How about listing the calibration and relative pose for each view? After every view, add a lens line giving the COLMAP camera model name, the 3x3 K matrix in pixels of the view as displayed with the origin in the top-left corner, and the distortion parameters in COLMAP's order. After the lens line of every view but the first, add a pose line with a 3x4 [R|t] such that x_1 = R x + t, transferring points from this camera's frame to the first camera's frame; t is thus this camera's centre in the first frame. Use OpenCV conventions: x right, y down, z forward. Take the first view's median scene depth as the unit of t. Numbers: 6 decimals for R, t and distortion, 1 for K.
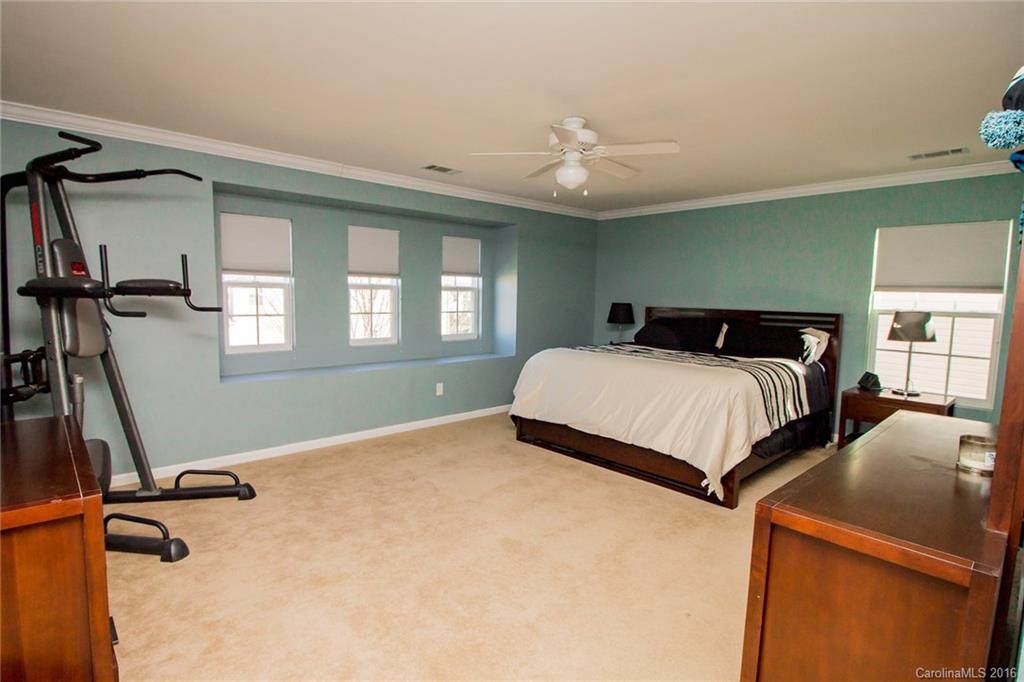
lens RADIAL K [[521.4, 0, 512.0], [0, 521.4, 341.0], [0, 0, 1]] dist [0.002713, -0.018505]
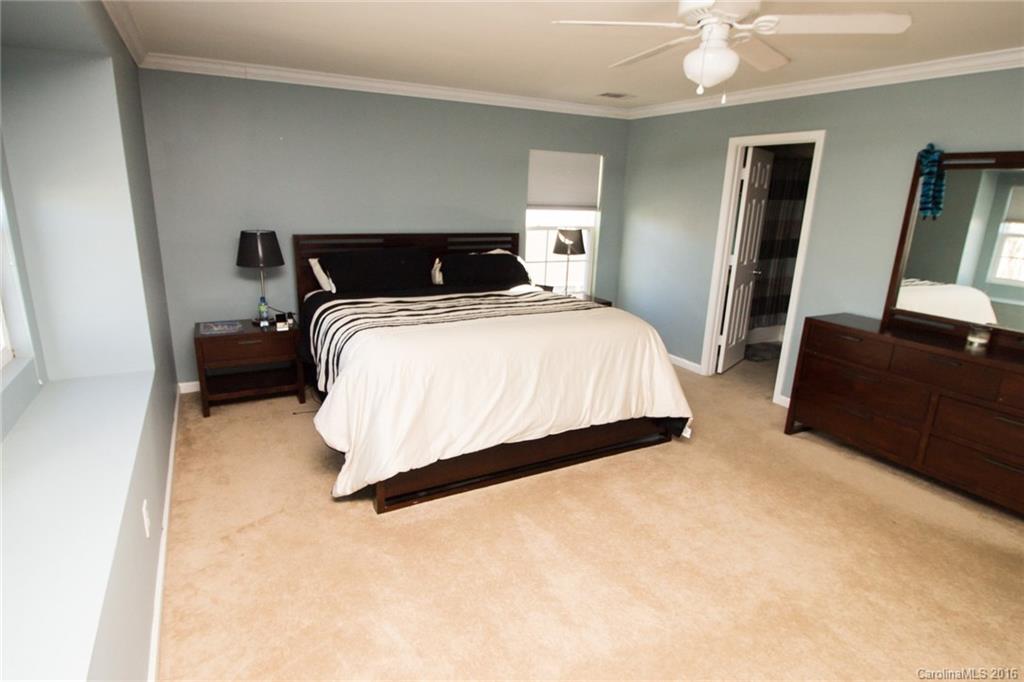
lens RADIAL K [[557.2, 0, 512.0], [0, 557.2, 341.0], [0, 0, 1]] dist [0.002744, 0.000217]
pose [[0.248616, -0.255899, 0.934187, -0.474771], [0.063179, 0.966700, 0.247991, -0.124260], [-0.966539, -0.002634, 0.256505, 0.752044]]
